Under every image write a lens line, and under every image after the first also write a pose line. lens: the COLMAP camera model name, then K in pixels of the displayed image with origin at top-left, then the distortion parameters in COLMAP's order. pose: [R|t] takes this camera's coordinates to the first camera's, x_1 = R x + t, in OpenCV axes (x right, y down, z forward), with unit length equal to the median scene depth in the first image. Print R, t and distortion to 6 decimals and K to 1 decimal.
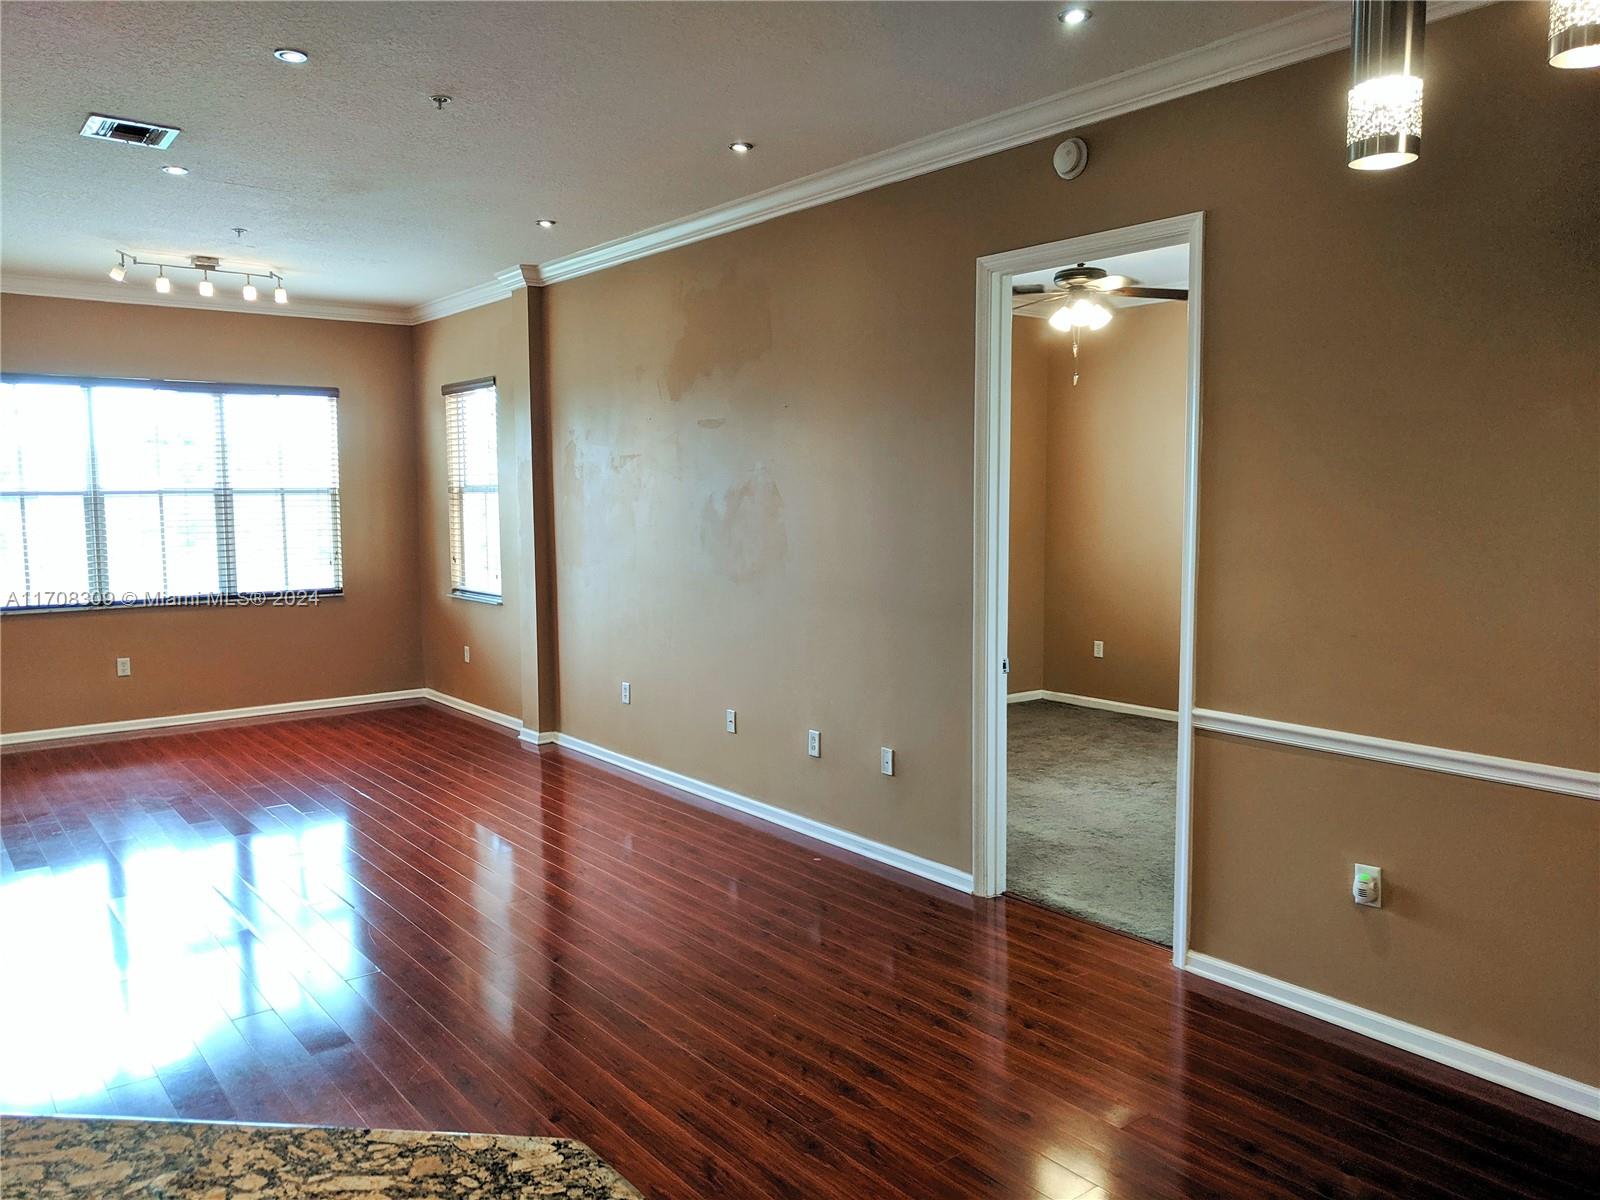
lens RADIAL K [[1182.5, 0, 792.2], [0, 1182.5, 609.2], [0, 0, 1]] dist [0.001525, -0.004257]
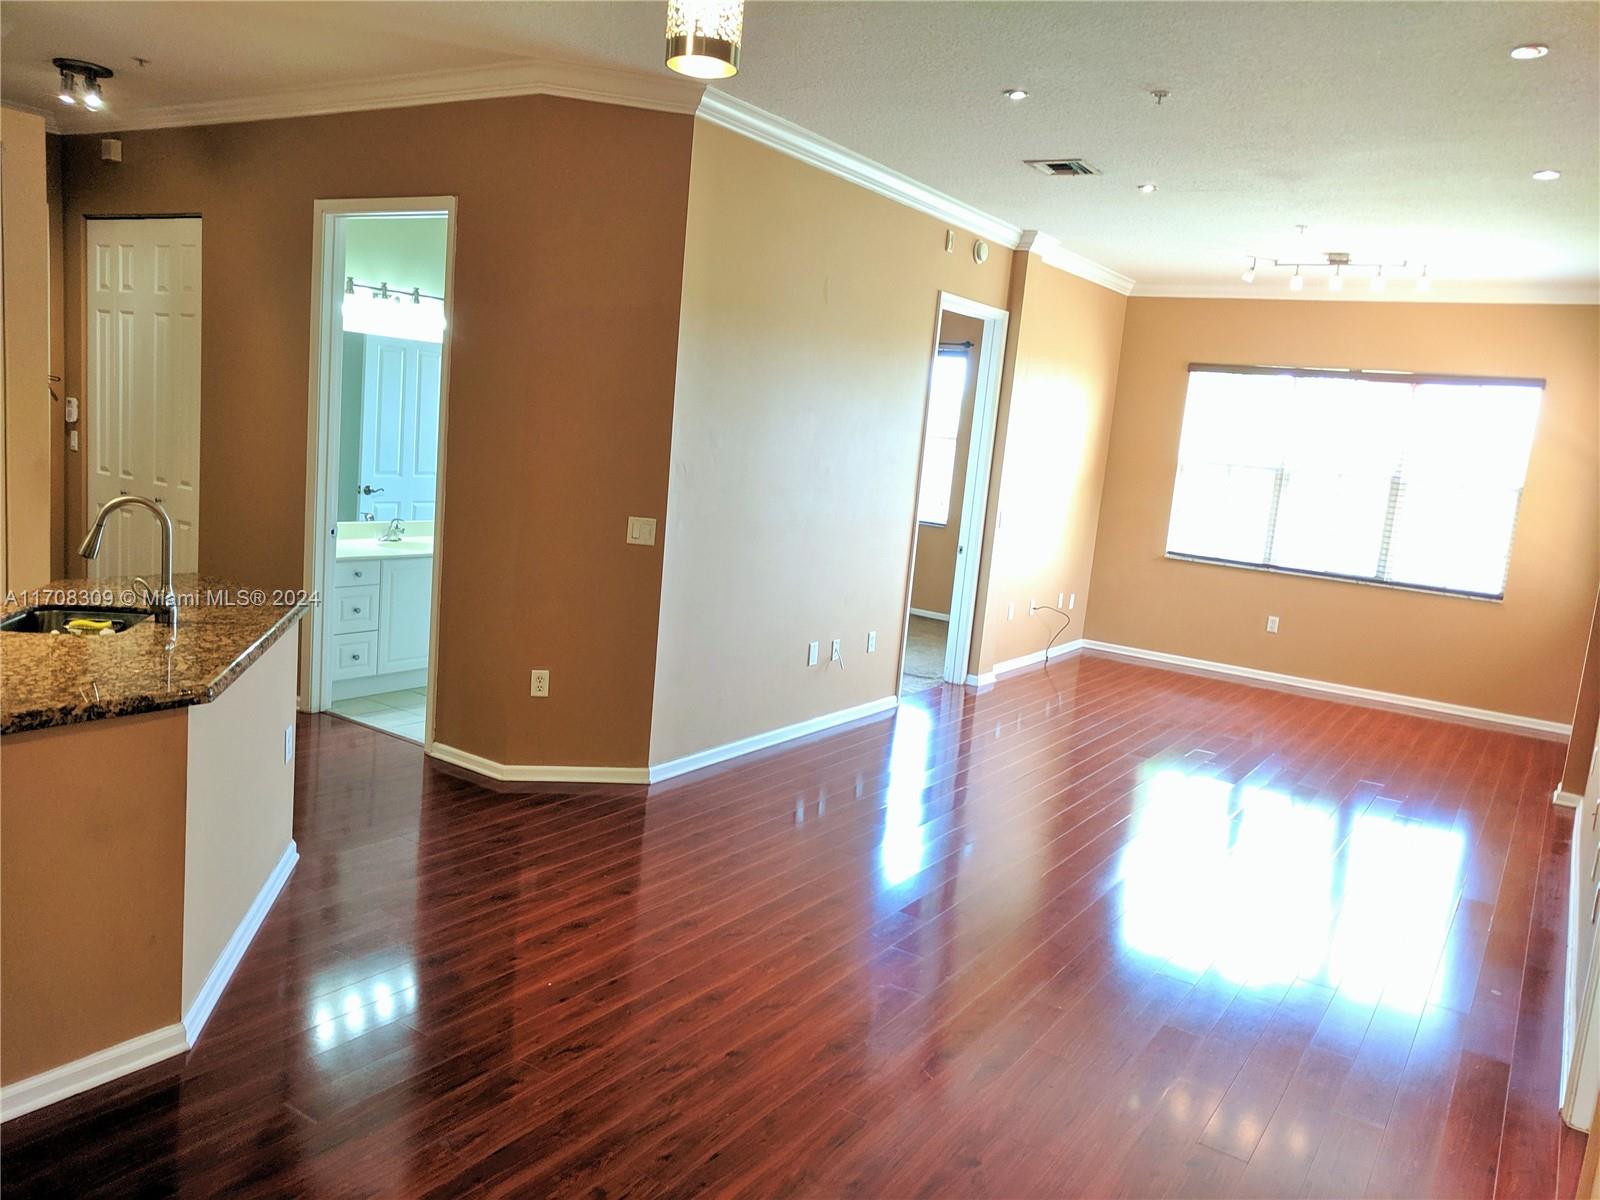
lens RADIAL K [[1182.5, 0, 790.3], [0, 1182.5, 601.2], [0, 0, 1]] dist [0.001525, -0.004257]
pose [[0.308367, 0.170802, -0.935808, 0.404569], [-0.185627, 0.975641, 0.116905, -0.022369], [0.932981, 0.137661, 0.332561, 0.221271]]
